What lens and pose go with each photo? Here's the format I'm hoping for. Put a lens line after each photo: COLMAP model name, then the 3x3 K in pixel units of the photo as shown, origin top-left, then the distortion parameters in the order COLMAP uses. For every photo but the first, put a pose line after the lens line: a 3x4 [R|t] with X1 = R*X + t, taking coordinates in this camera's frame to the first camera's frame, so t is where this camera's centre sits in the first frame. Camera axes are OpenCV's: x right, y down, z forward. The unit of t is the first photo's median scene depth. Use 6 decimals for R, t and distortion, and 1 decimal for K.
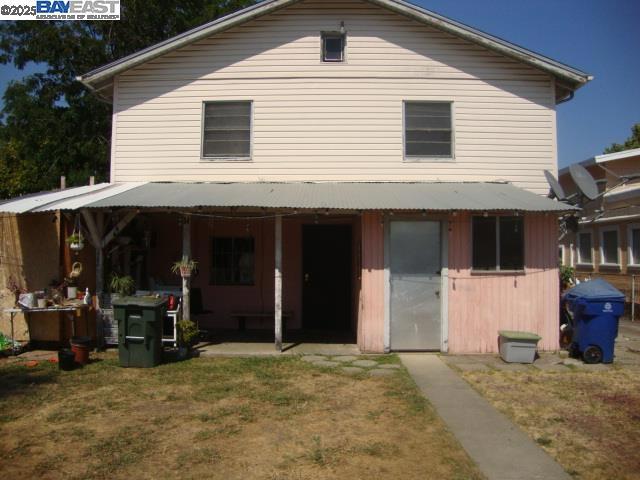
lens RADIAL K [[565.5, 0, 319.7], [0, 565.5, 239.6], [0, 0, 1]] dist [-0.128098, 0.062227]
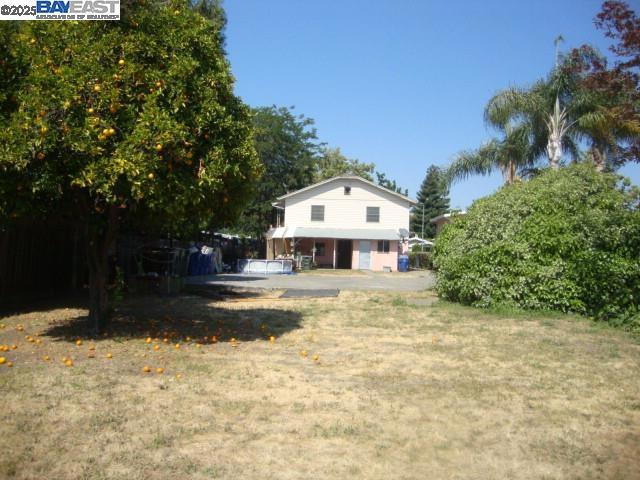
lens RADIAL K [[561.0, 0, 320.5], [0, 561.0, 240.7], [0, 0, 1]] dist [-0.001596, -0.000037]
pose [[0.999618, 0.024460, 0.012901, -0.222313], [-0.024517, 0.999690, 0.004327, -0.040506], [-0.012791, -0.004641, 0.999907, -3.100116]]
